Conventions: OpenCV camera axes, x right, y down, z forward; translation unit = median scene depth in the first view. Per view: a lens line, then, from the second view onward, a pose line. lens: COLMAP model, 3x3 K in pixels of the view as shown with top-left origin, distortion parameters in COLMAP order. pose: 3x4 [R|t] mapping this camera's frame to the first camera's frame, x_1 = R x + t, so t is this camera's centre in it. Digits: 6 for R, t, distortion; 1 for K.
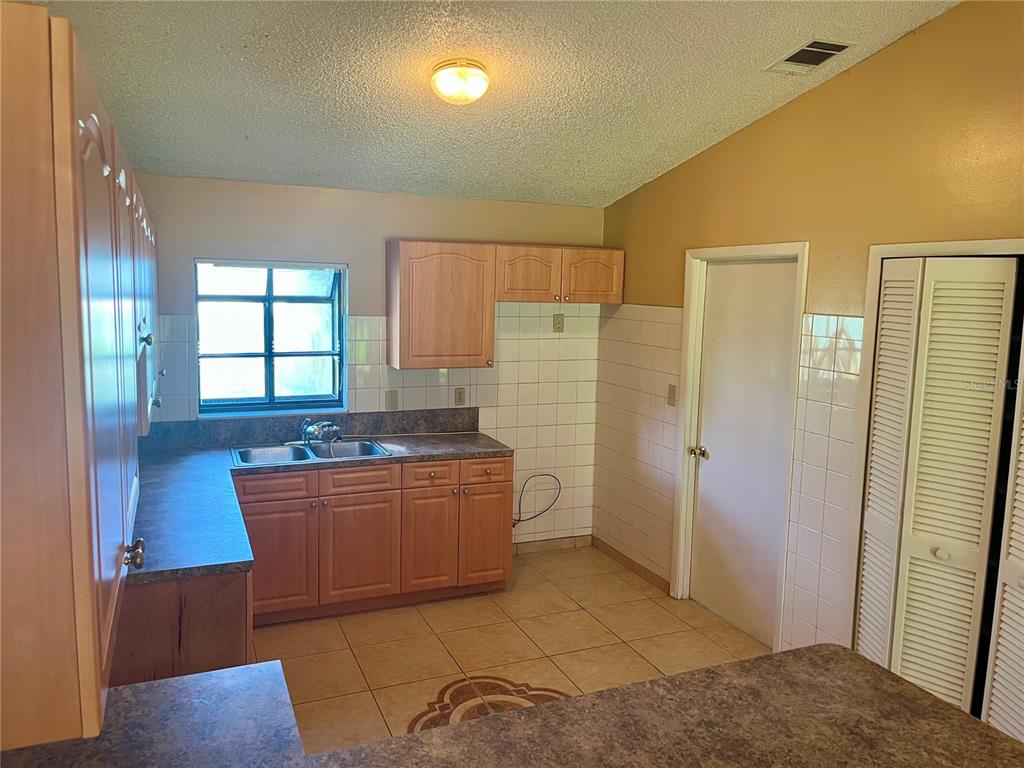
lens RADIAL K [[773.5, 0, 511.2], [0, 773.5, 381.2], [0, 0, 1]] dist [0.054671, -0.005622]
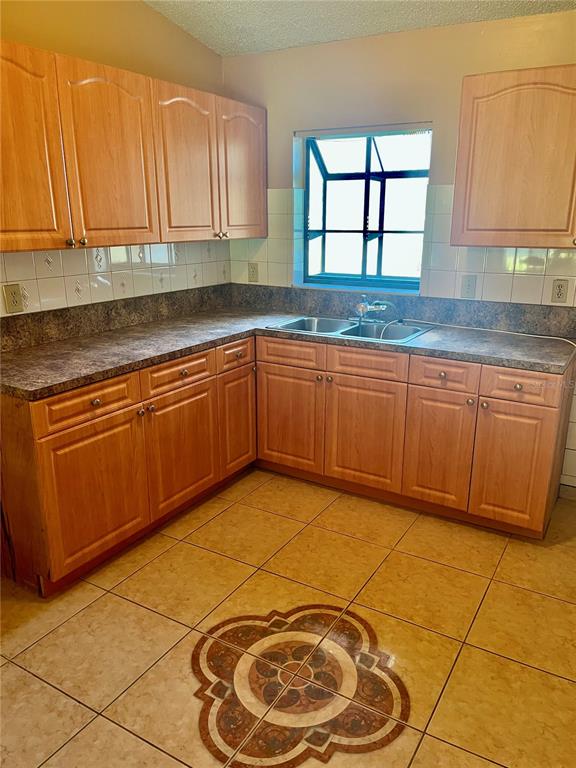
lens RADIAL K [[580.1, 0, 289.3], [0, 580.1, 387.9], [0, 0, 1]] dist [0.054671, -0.005622]
pose [[0.596944, 0.215195, -0.772883, 0.282548], [-0.089195, 0.975184, 0.202631, 0.022265], [0.797309, -0.052022, 0.601325, 0.485881]]
